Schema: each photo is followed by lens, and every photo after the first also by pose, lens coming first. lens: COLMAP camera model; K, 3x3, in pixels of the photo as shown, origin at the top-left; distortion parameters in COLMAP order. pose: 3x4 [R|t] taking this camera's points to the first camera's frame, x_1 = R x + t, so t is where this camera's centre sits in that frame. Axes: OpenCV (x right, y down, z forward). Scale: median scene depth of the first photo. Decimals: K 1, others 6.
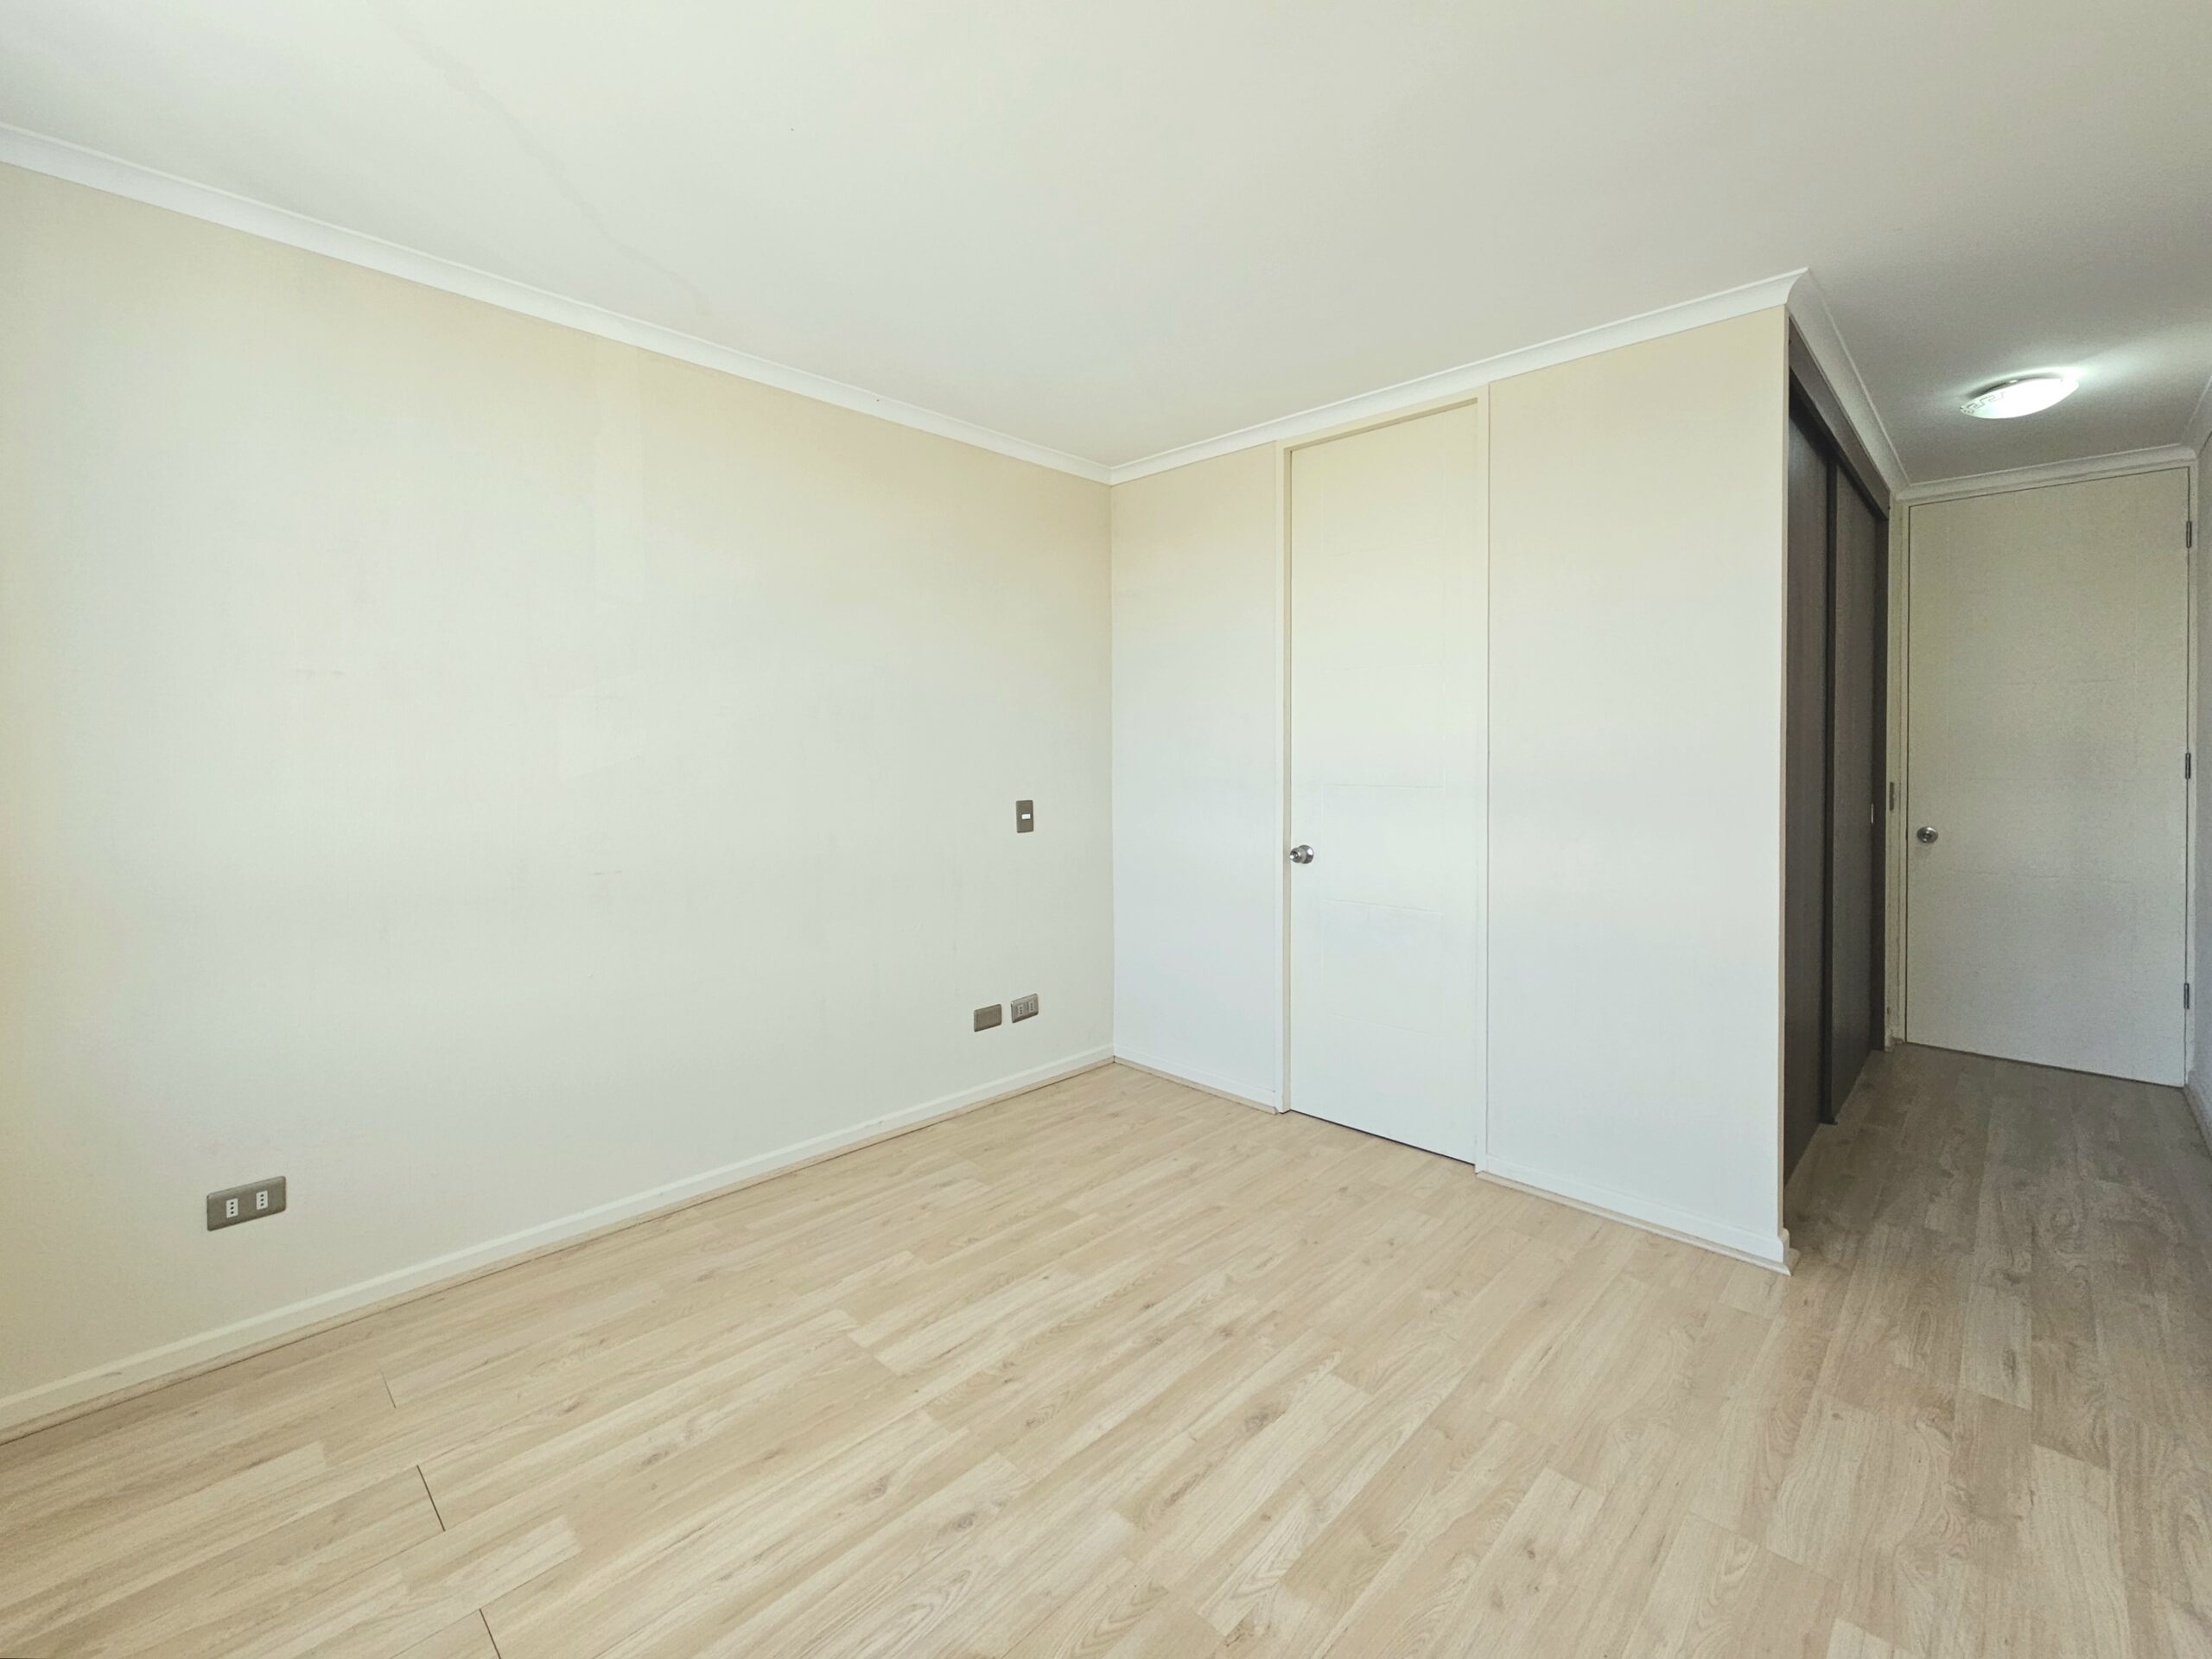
lens RADIAL K [[934.2, 0, 1116.6], [0, 934.2, 822.5], [0, 0, 1]] dist [-0.001312, 0.002142]
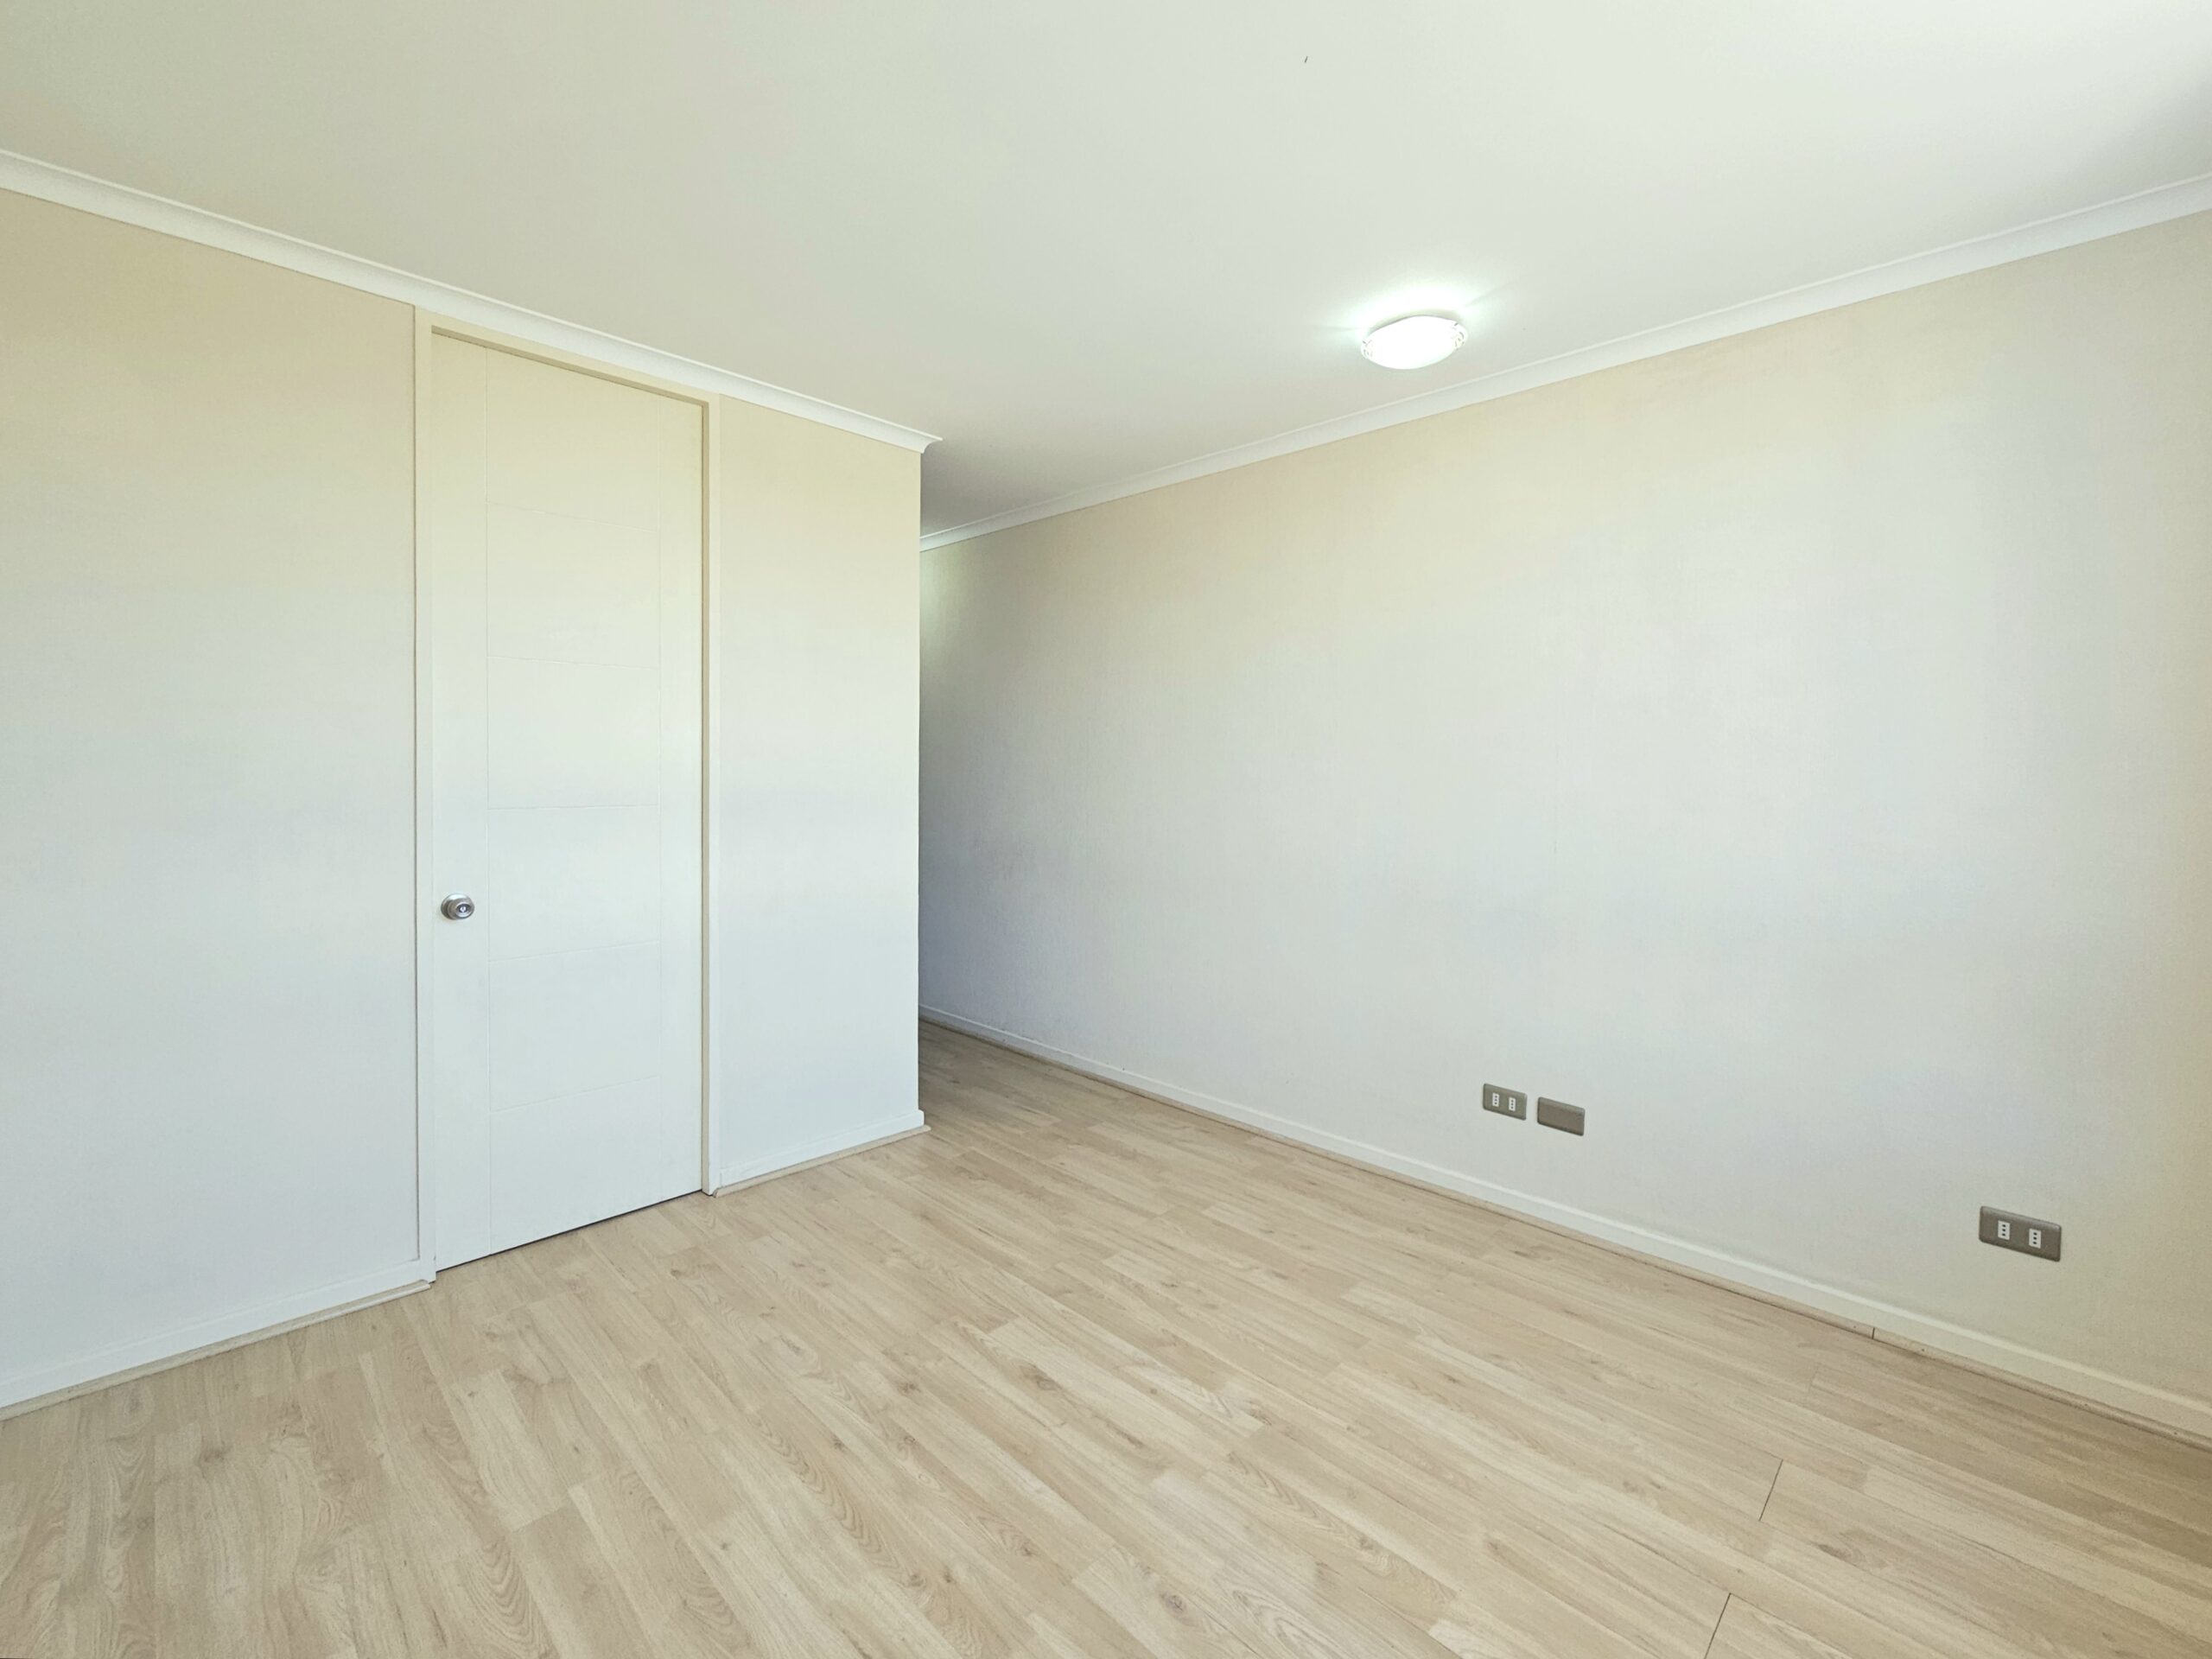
lens RADIAL K [[934.2, 0, 1111.7], [0, 934.2, 829.6], [0, 0, 1]] dist [-0.001312, 0.002142]
pose [[0.030696, -0.064235, 0.997463, -0.824806], [0.065361, 0.995926, 0.062124, -0.058086], [-0.997389, 0.063288, 0.034769, 0.780323]]
